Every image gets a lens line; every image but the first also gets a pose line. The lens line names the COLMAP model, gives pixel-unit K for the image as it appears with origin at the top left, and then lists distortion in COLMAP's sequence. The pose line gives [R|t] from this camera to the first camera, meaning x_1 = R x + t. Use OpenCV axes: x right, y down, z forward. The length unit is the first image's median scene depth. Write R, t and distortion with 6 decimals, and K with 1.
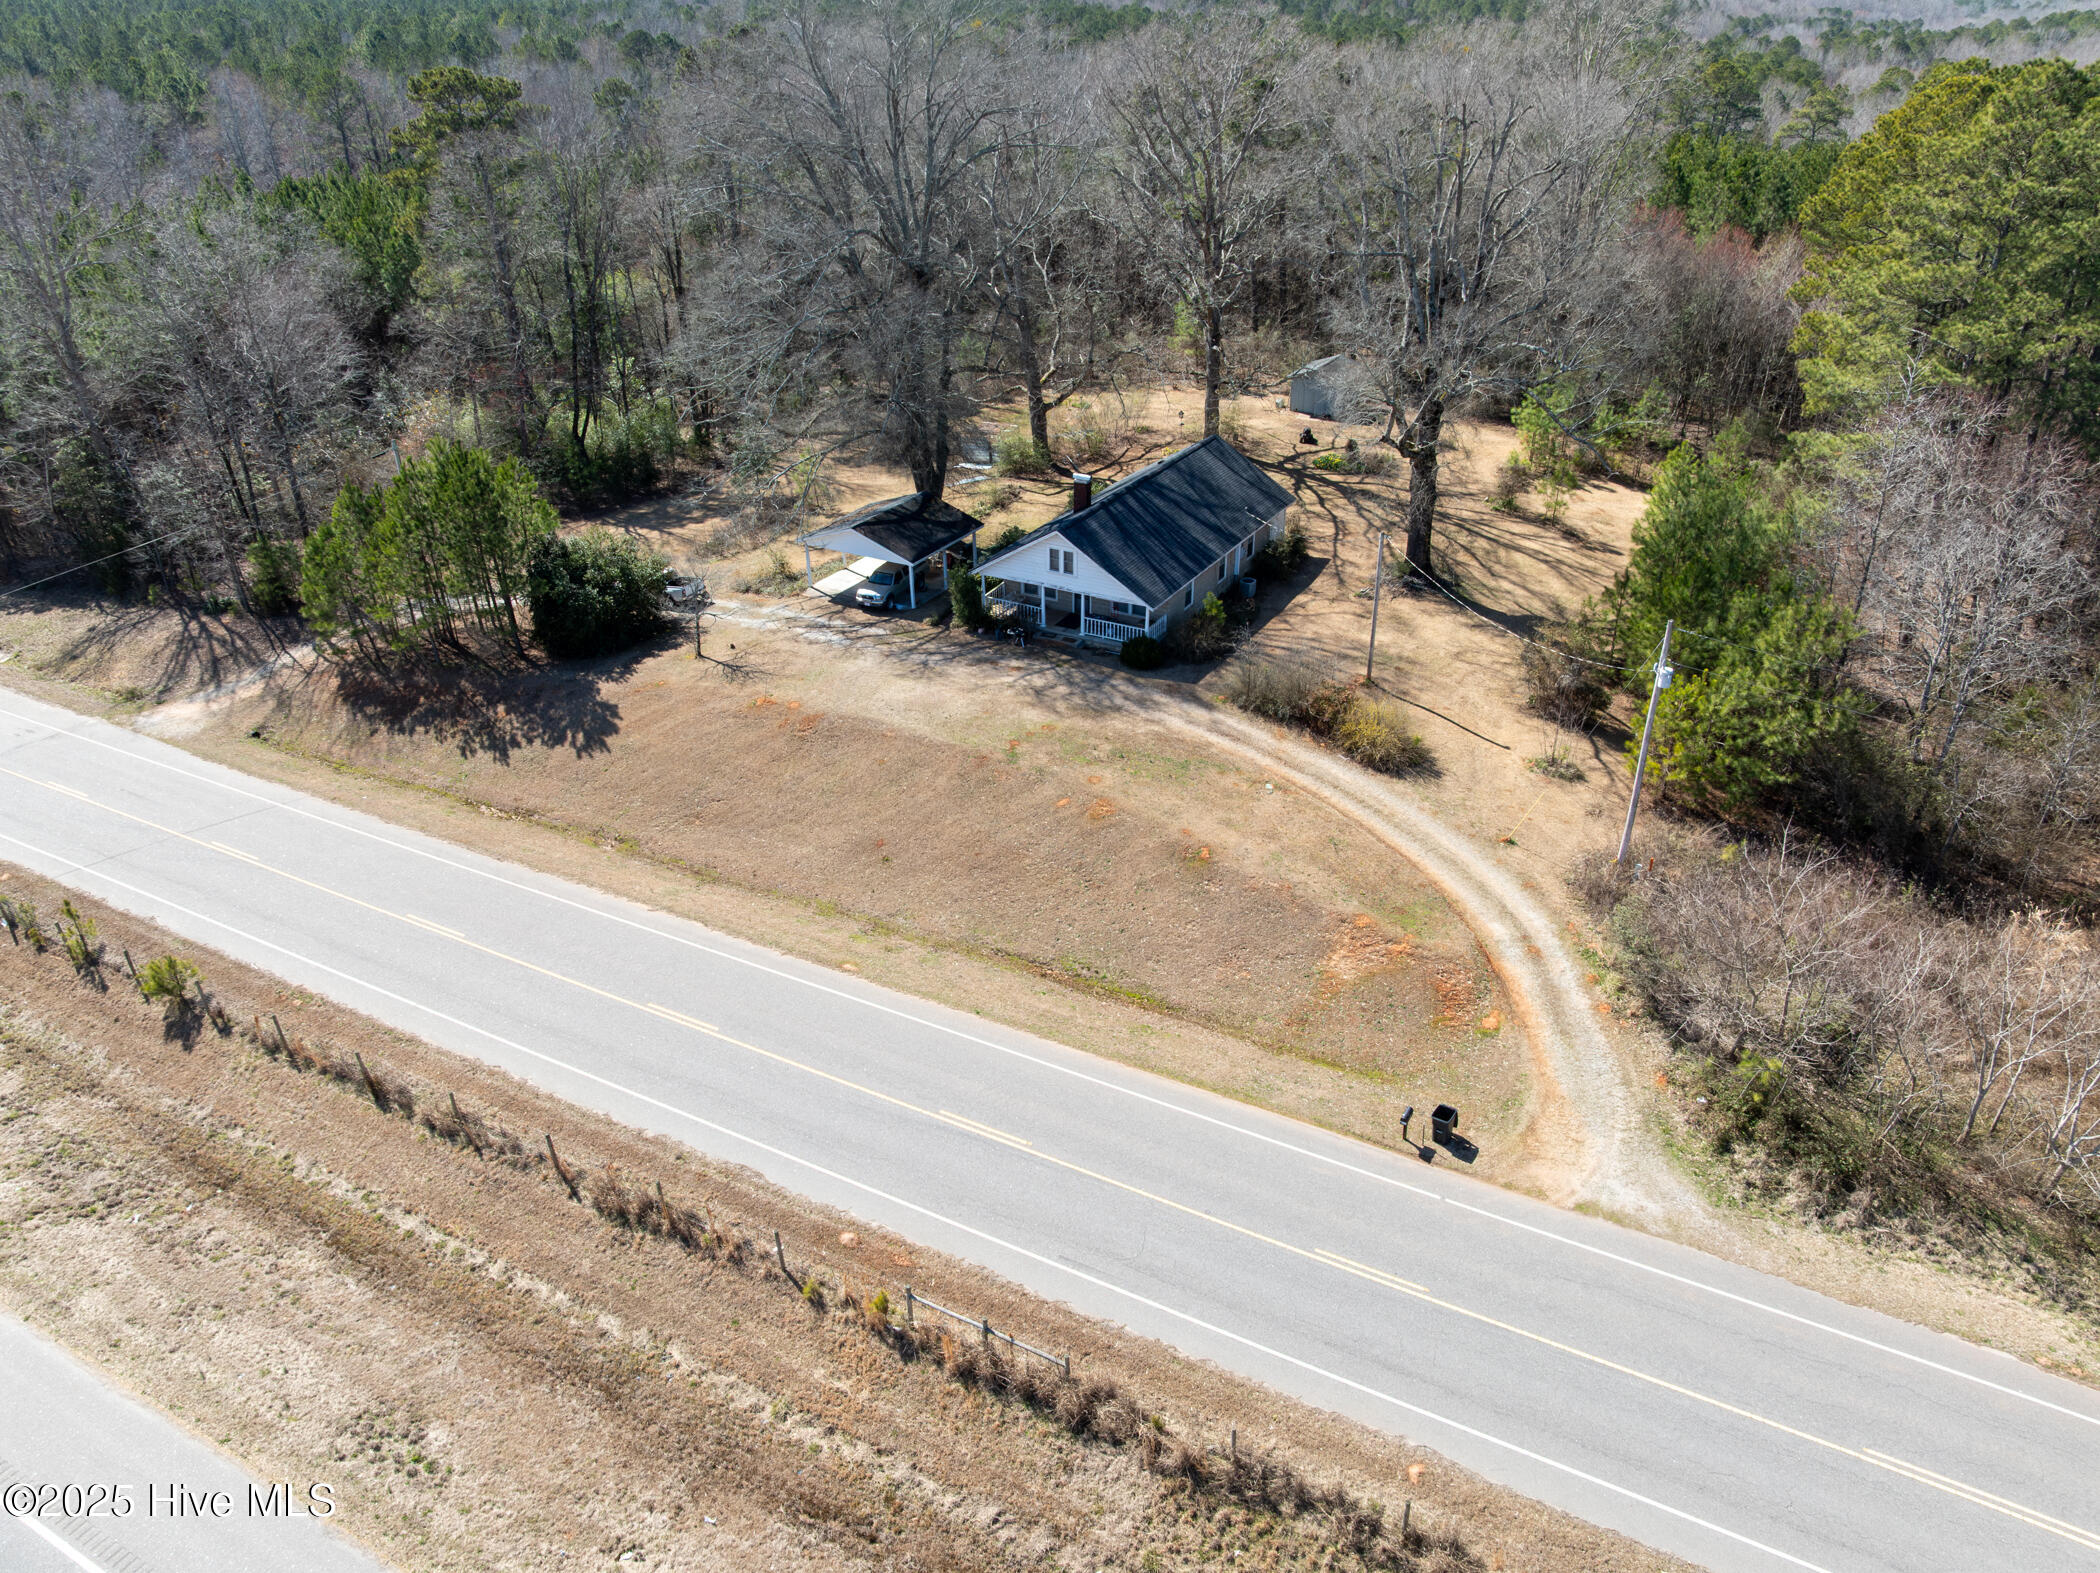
lens RADIAL K [[1489.3, 0, 1043.2], [0, 1489.3, 785.1], [0, 0, 1]] dist [-0.038570, 0.001499]
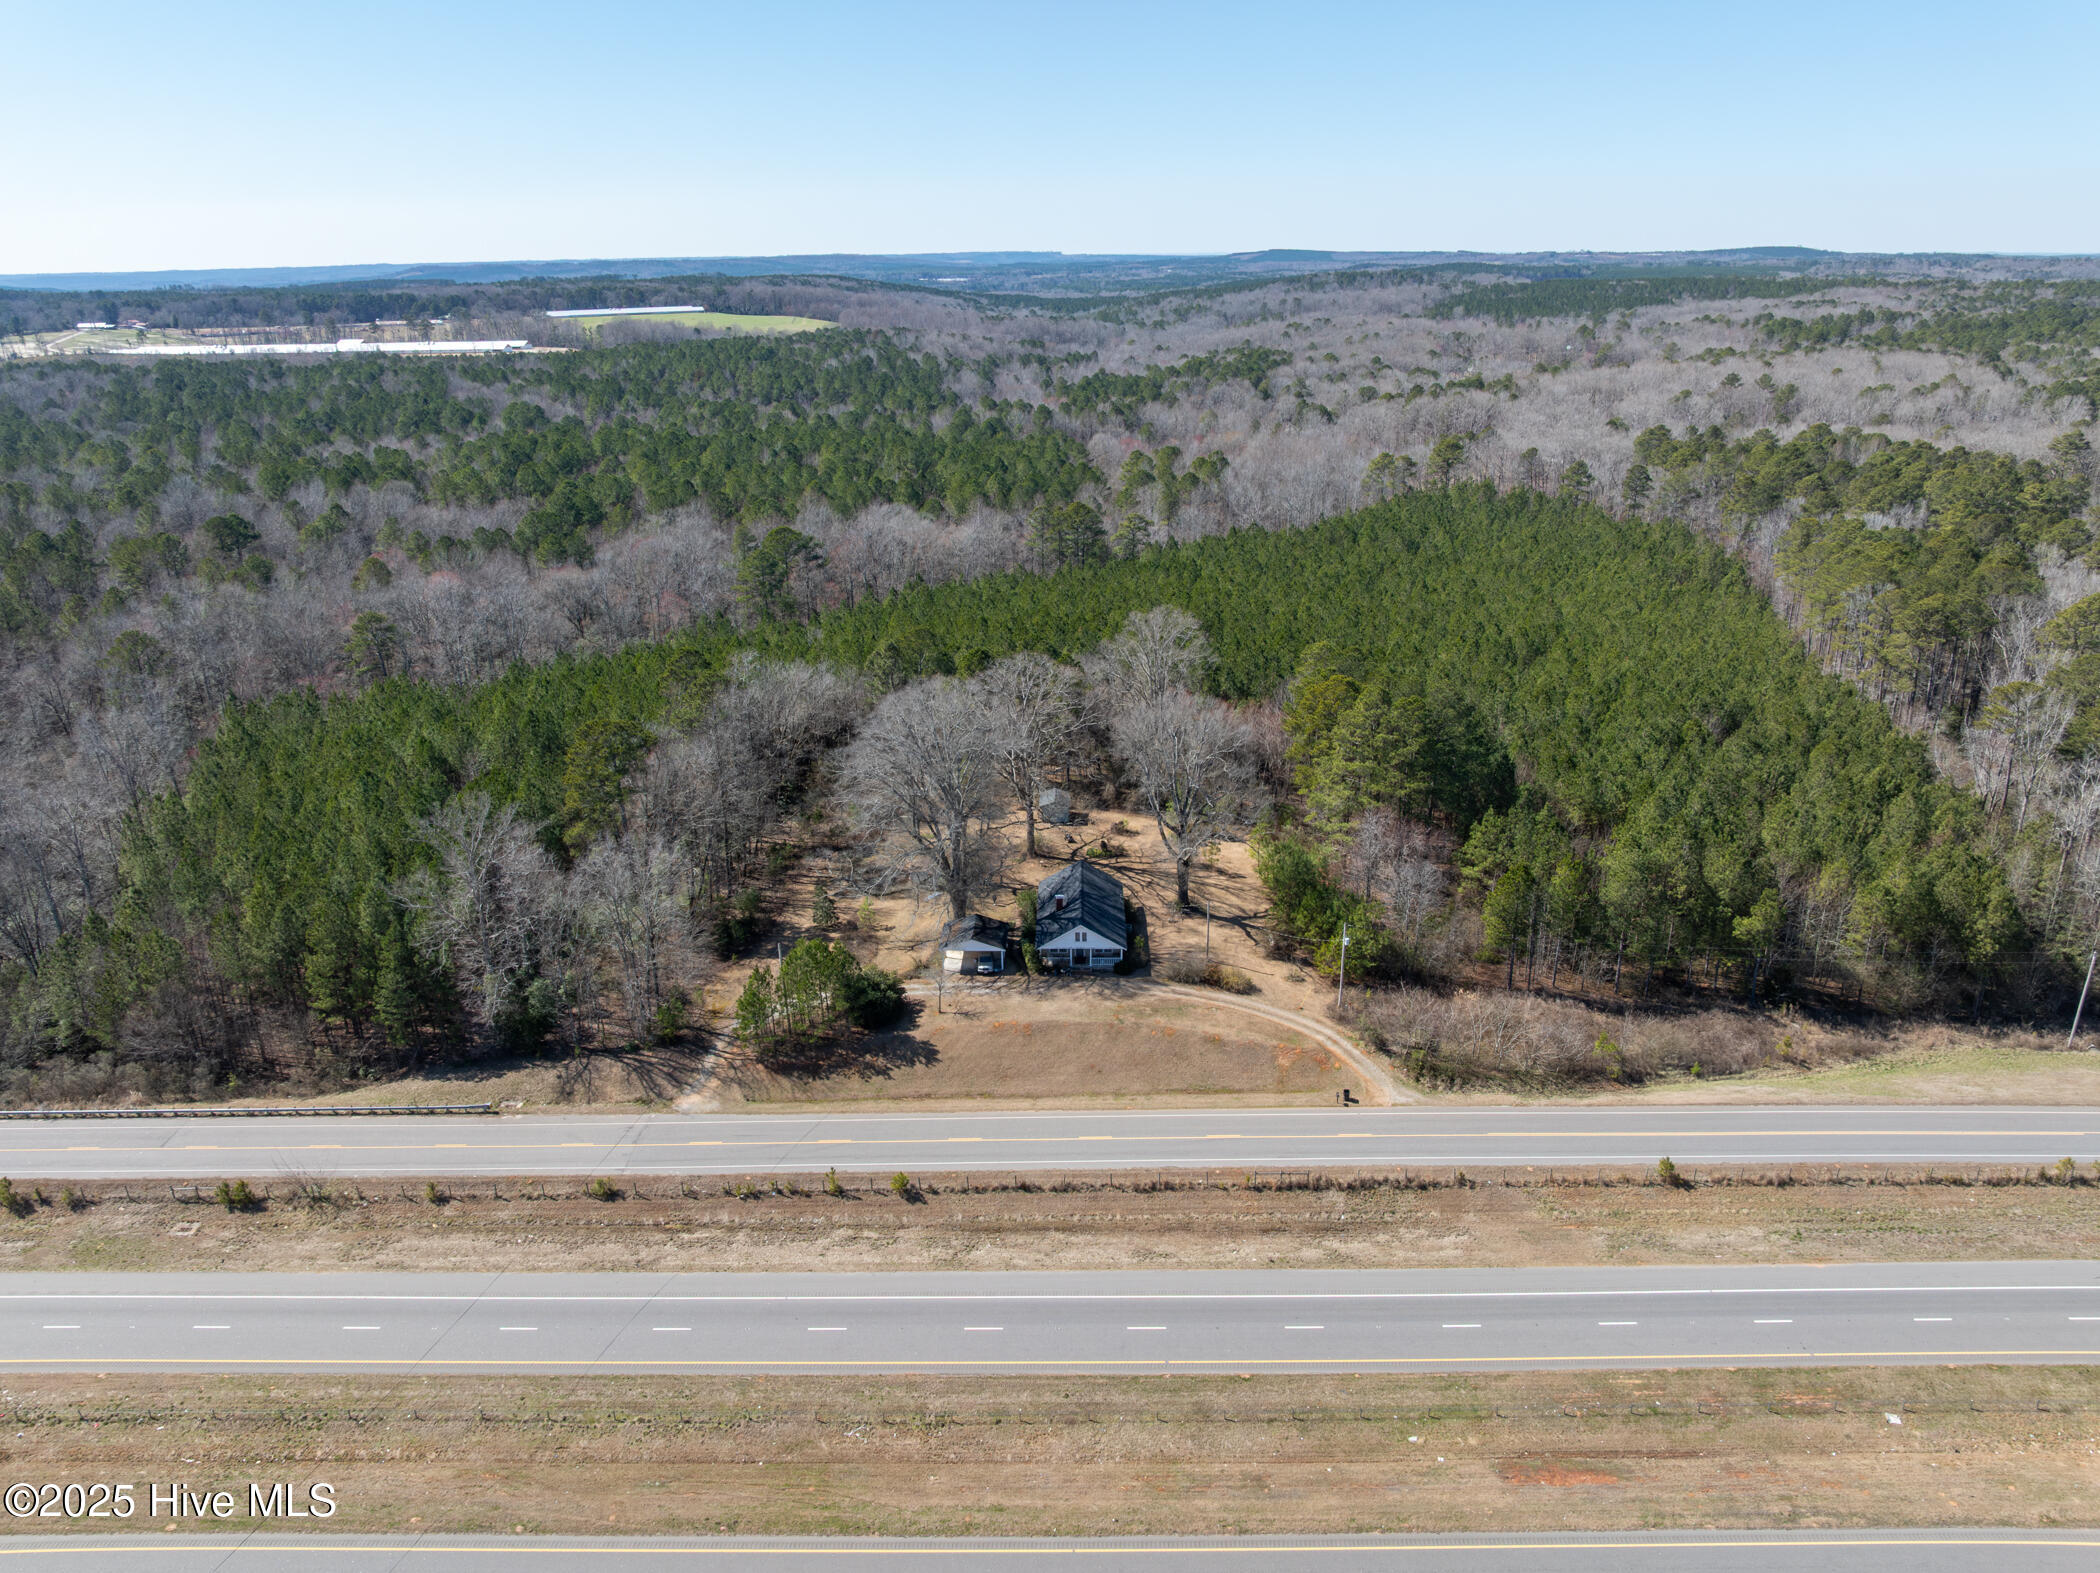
lens RADIAL K [[1479.0, 0, 1049.5], [0, 1479.0, 795.2], [0, 0, 1]] dist [-0.038004, -0.000976]
pose [[0.881927, -0.161685, 0.442789, -1.150839], [0.228193, 0.968373, -0.100901, -0.161750], [-0.412471, 0.190028, 0.890930, -1.222362]]
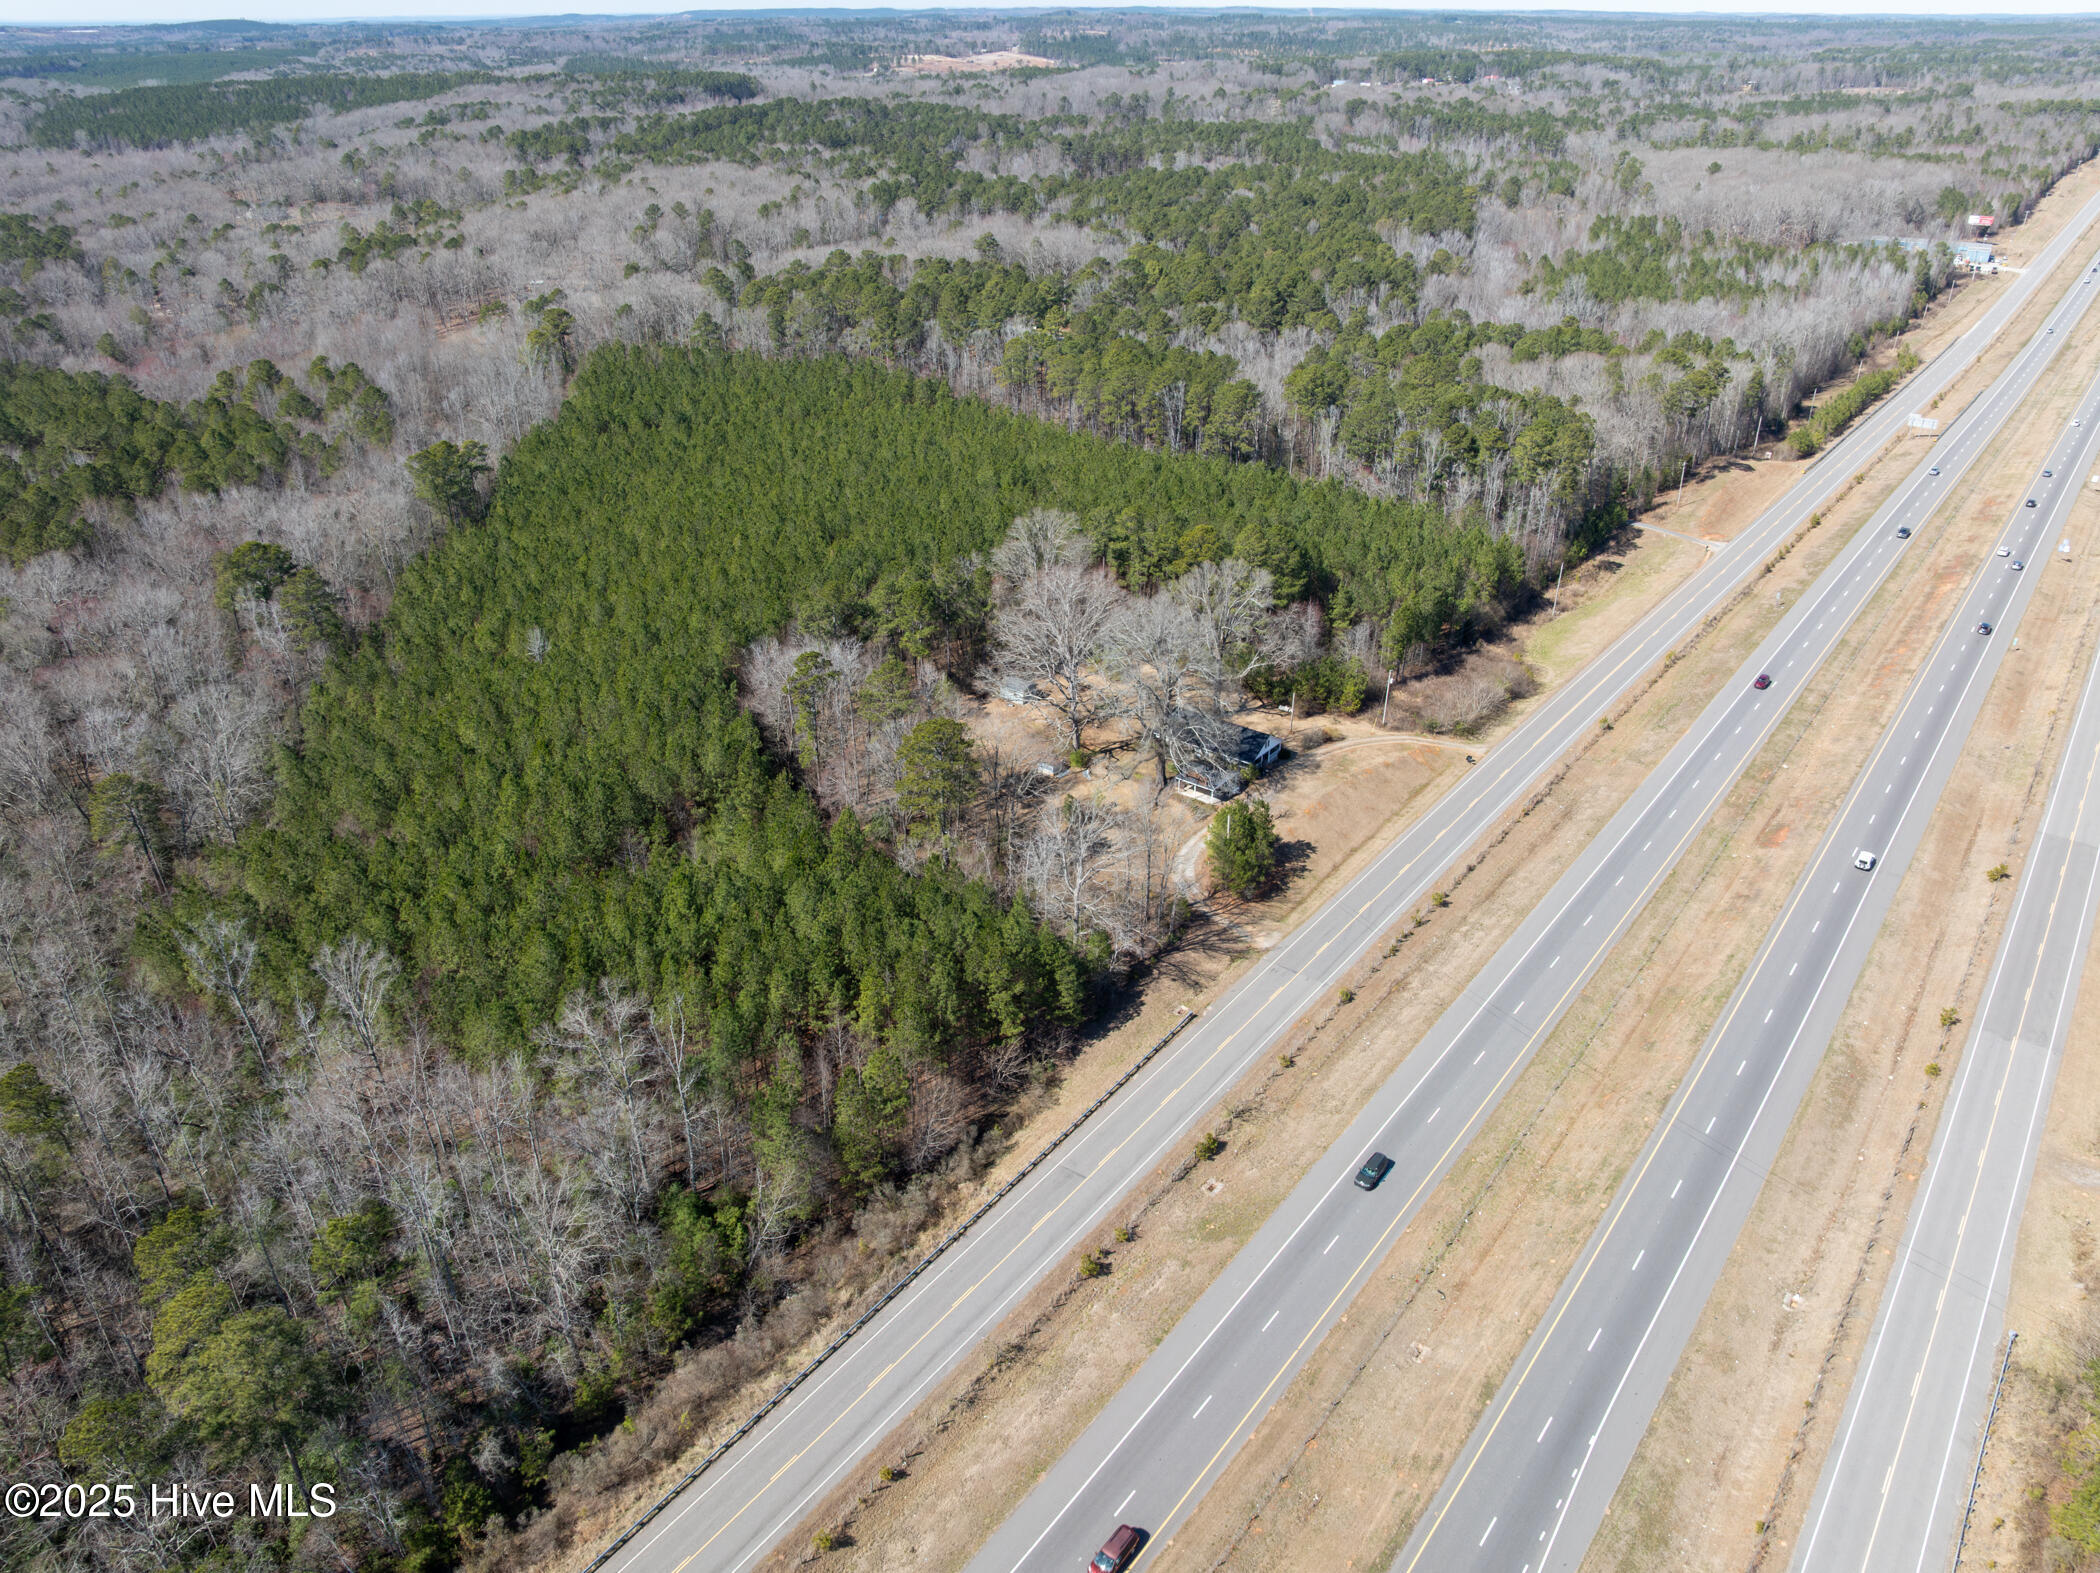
lens RADIAL K [[1479.0, 0, 1049.5], [0, 1479.0, 795.2], [0, 0, 1]] dist [-0.038004, -0.000976]
pose [[0.151710, -0.460902, 0.874388, -3.353620], [0.477261, 0.808829, 0.343538, -1.591847], [-0.865567, 0.365193, 0.342678, 0.380945]]
